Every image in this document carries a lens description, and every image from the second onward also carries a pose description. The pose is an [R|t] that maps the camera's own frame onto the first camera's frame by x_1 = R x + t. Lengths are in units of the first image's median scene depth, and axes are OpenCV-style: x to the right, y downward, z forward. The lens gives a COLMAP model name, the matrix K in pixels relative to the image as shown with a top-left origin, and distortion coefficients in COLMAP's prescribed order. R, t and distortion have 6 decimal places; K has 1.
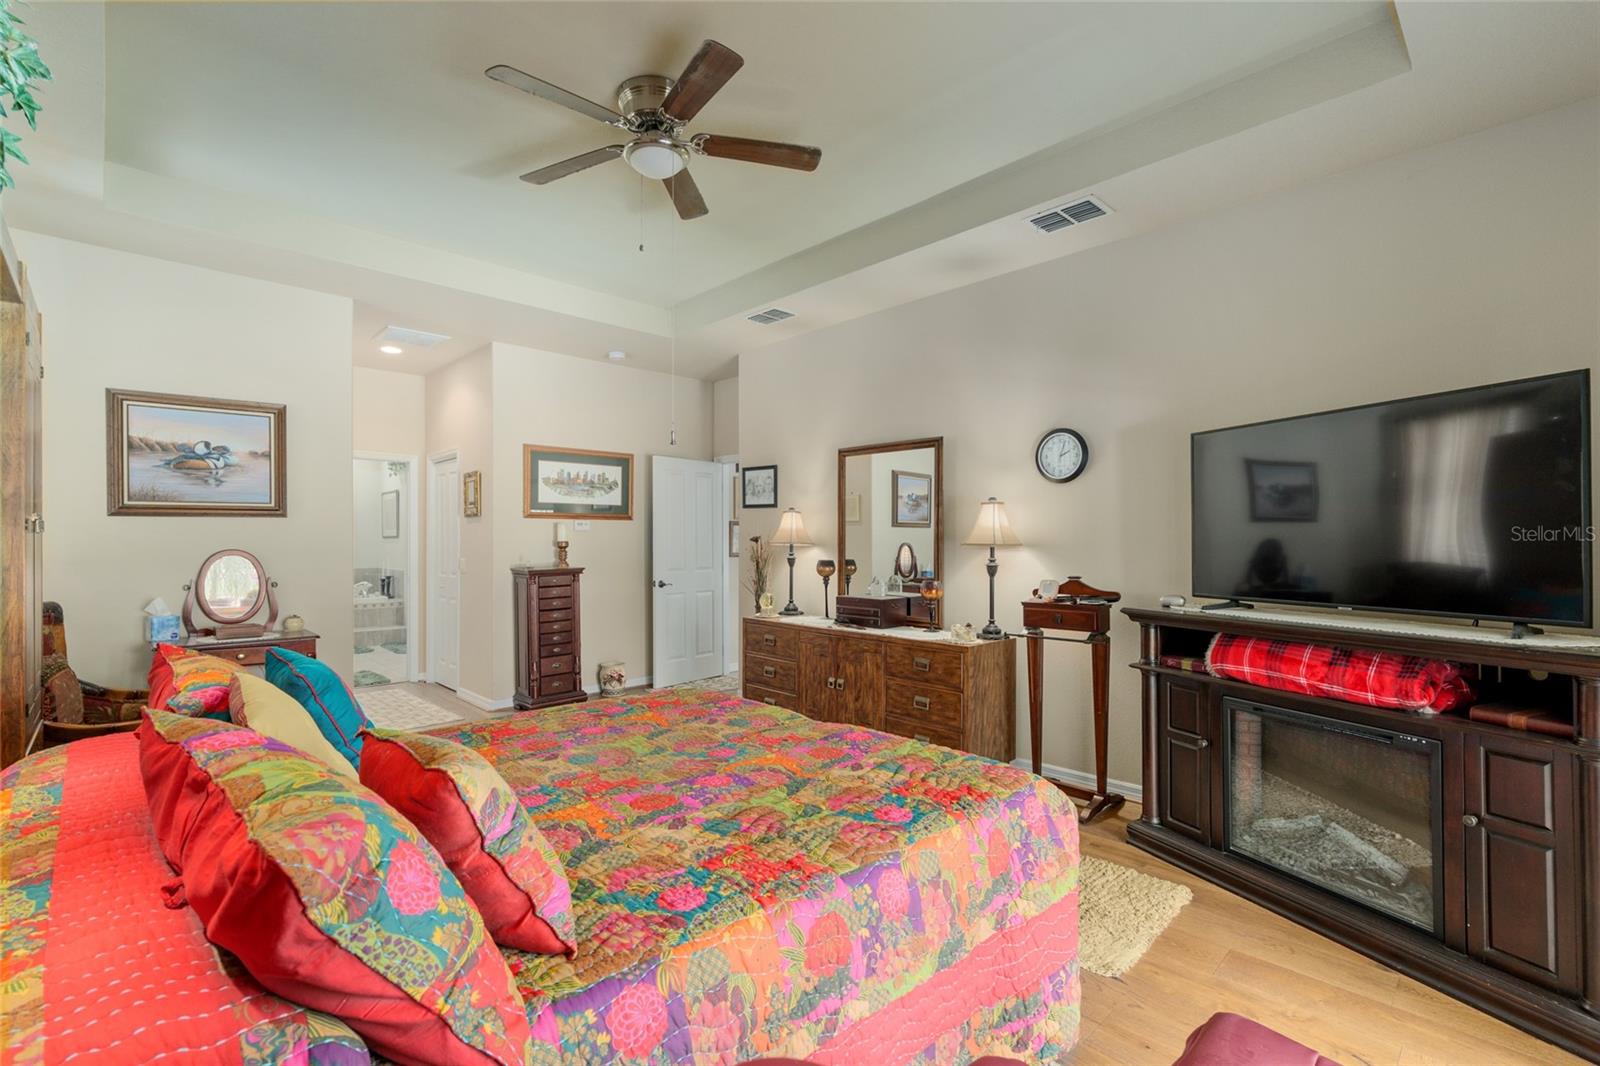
lens RADIAL K [[693.3, 0, 796.0], [0, 693.3, 538.3], [0, 0, 1]] dist [-0.001834, -0.000623]
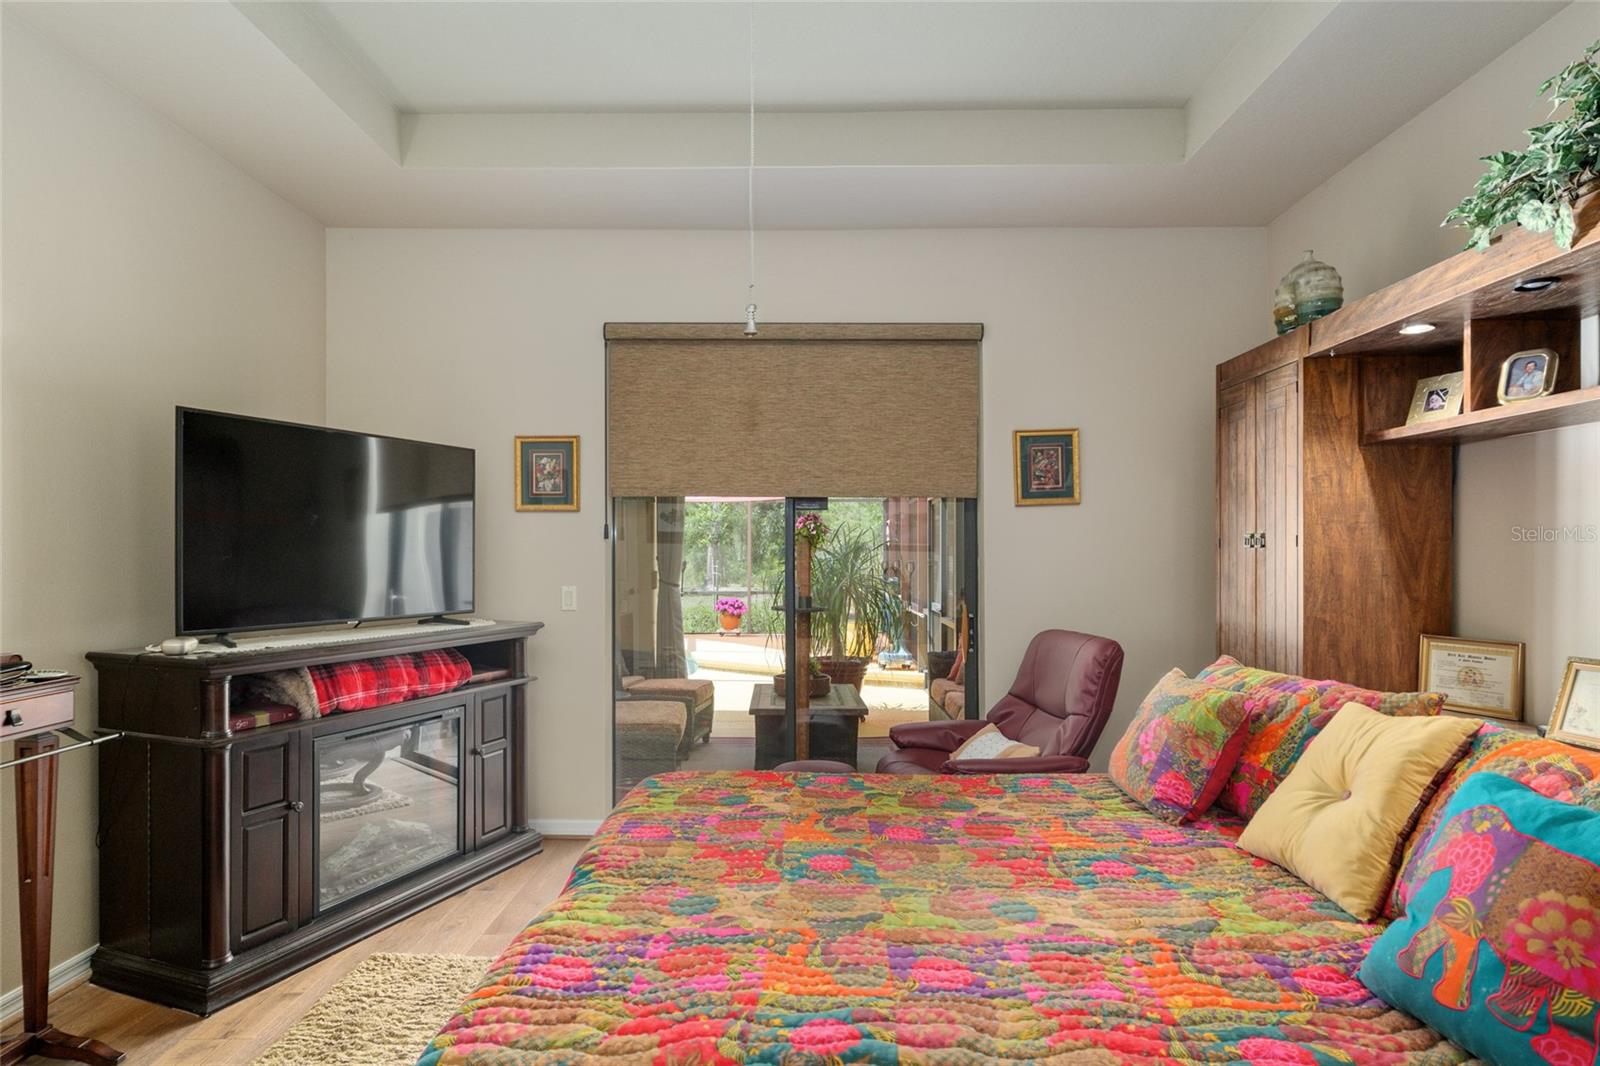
lens RADIAL K [[879.8, 0, 800.4], [0, 879.8, 554.0], [0, 0, 1]] dist [0.001540, 0.000213]
pose [[-0.710766, 0.005243, 0.703409, -0.532919], [-0.000185, 0.999971, -0.007640, 0.006521], [-0.703428, -0.005560, -0.710744, 1.247578]]
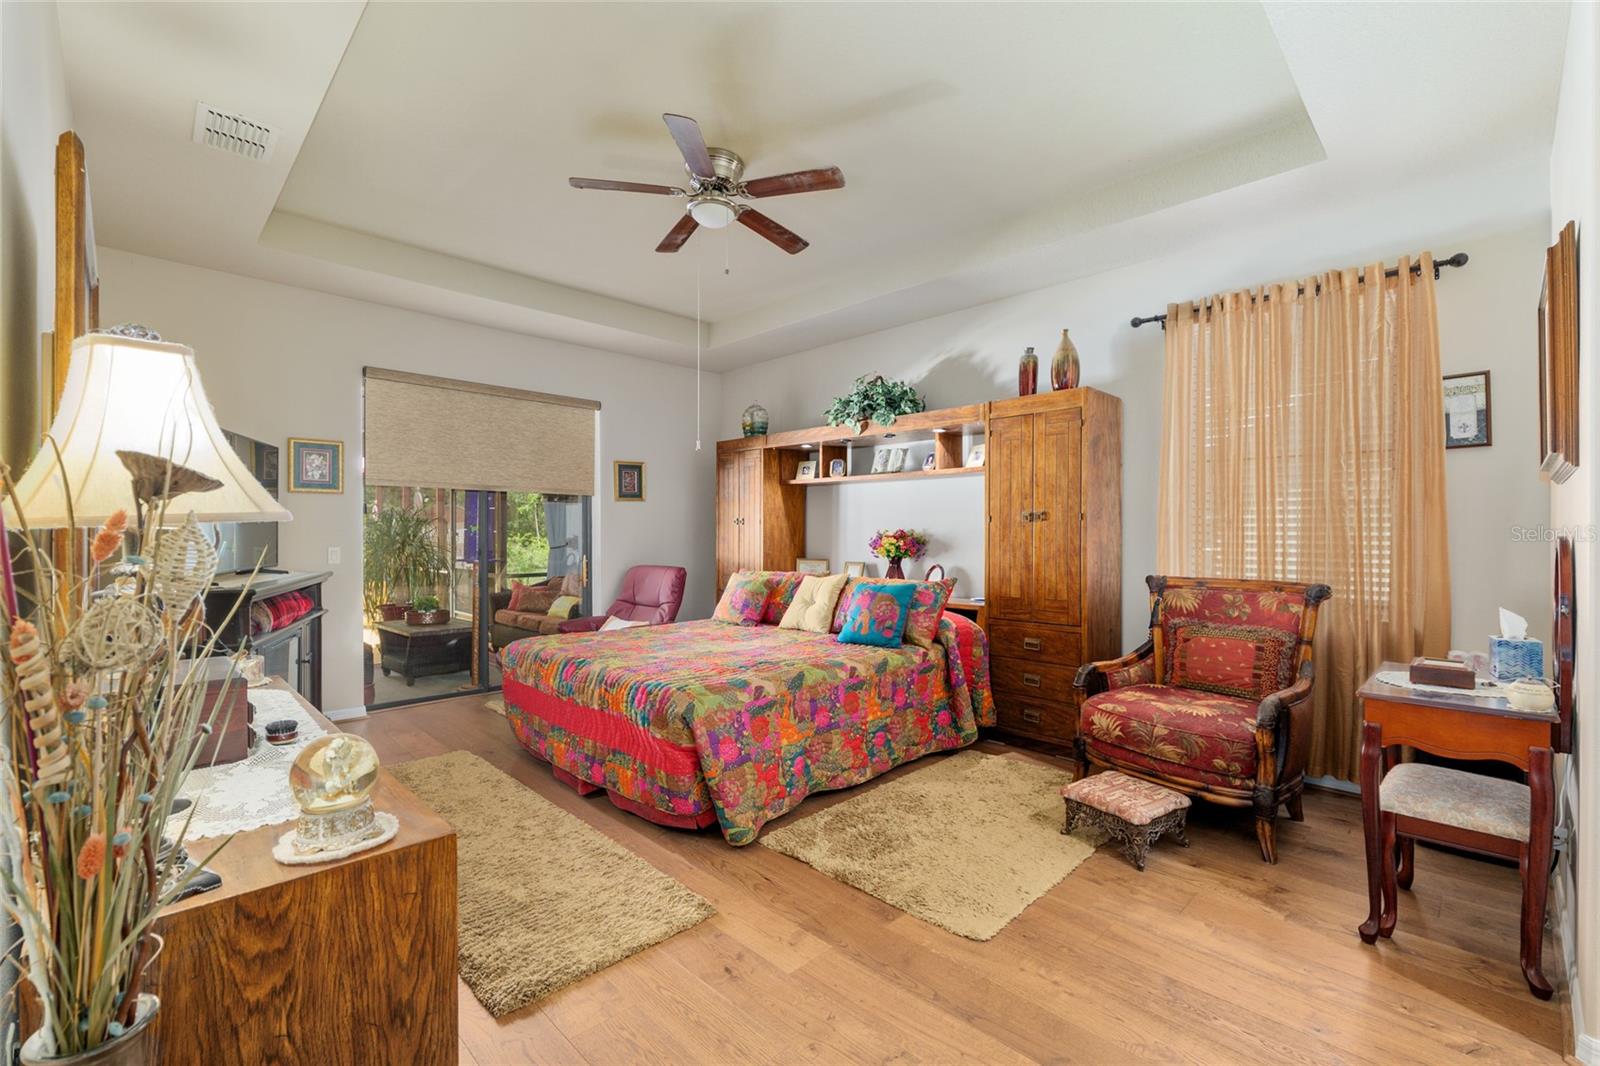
lens RADIAL K [[693.3, 0, 794.9], [0, 693.3, 535.8], [0, 0, 1]] dist [-0.001834, -0.000623]
pose [[-0.999971, 0.000657, -0.007534, -0.310171], [0.000659, 1.000000, -0.000302, 0.023651], [0.007534, -0.000306, -0.999972, 2.098741]]
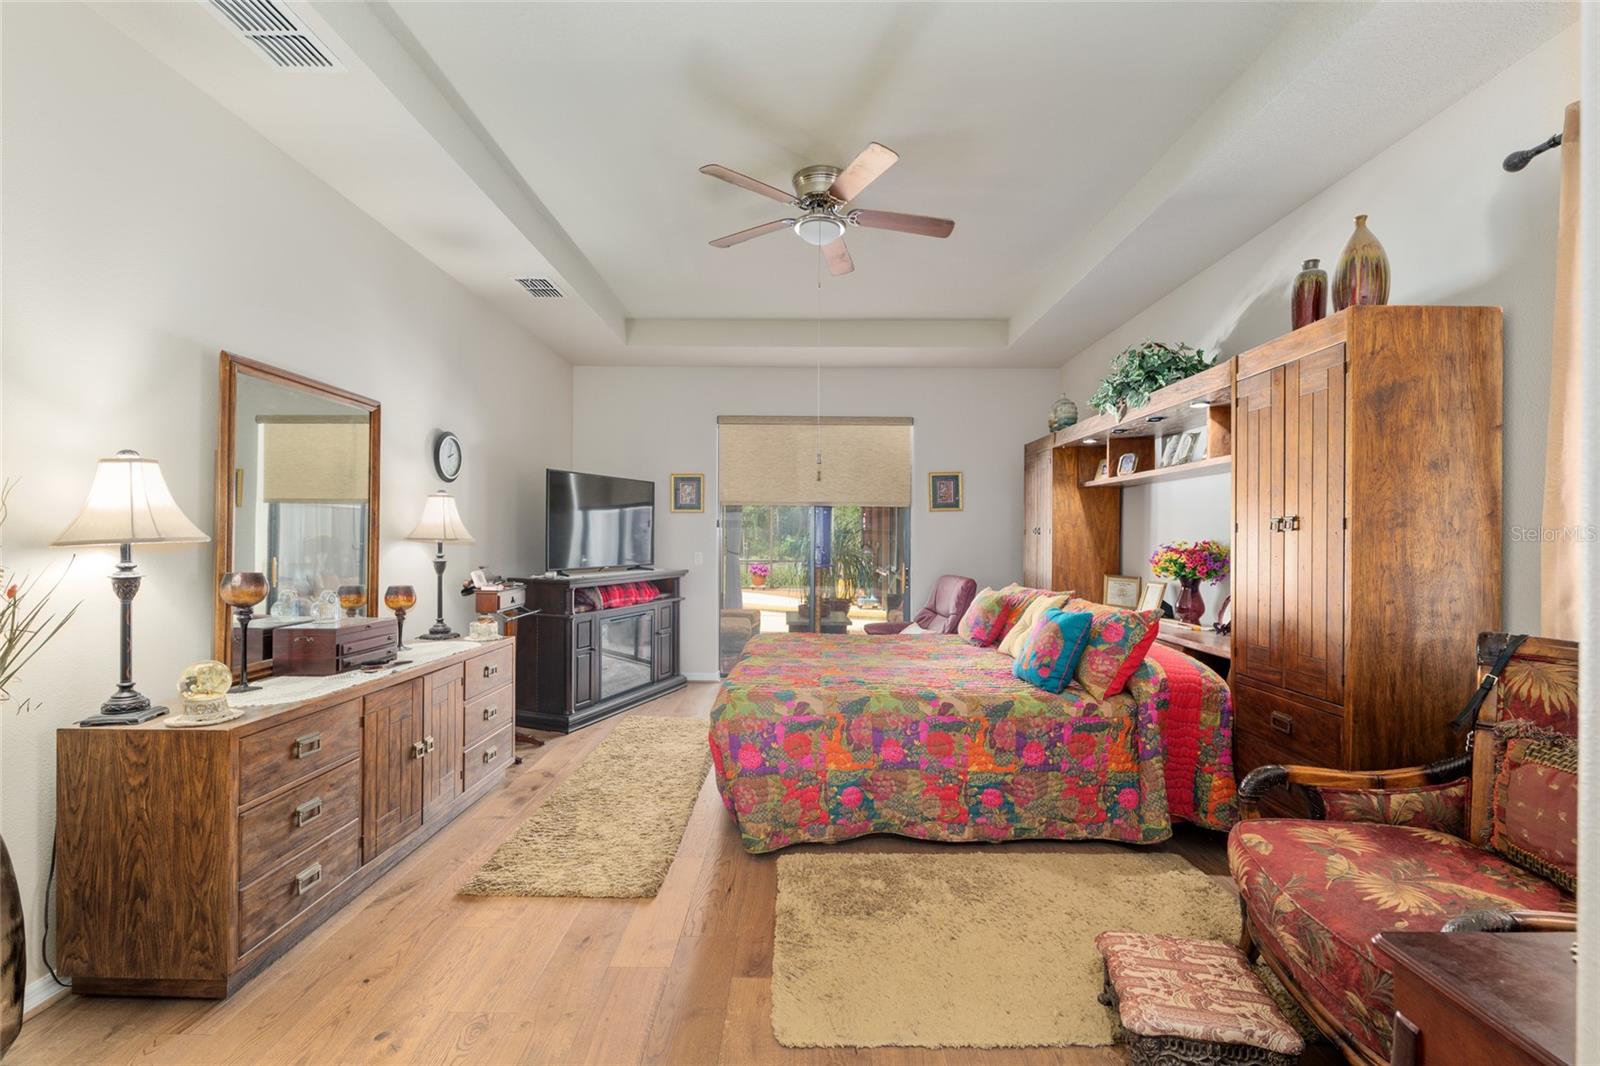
lens RADIAL K [[669.4, 0, 799.8], [0, 669.4, 535.6], [0, 0, 1]] dist [-0.008892, 0.000544]
pose [[-0.711889, 0.001136, 0.702291, -0.959169], [-0.005785, 0.999955, -0.007482, 0.010101], [-0.702268, -0.009389, -0.711851, 1.763803]]
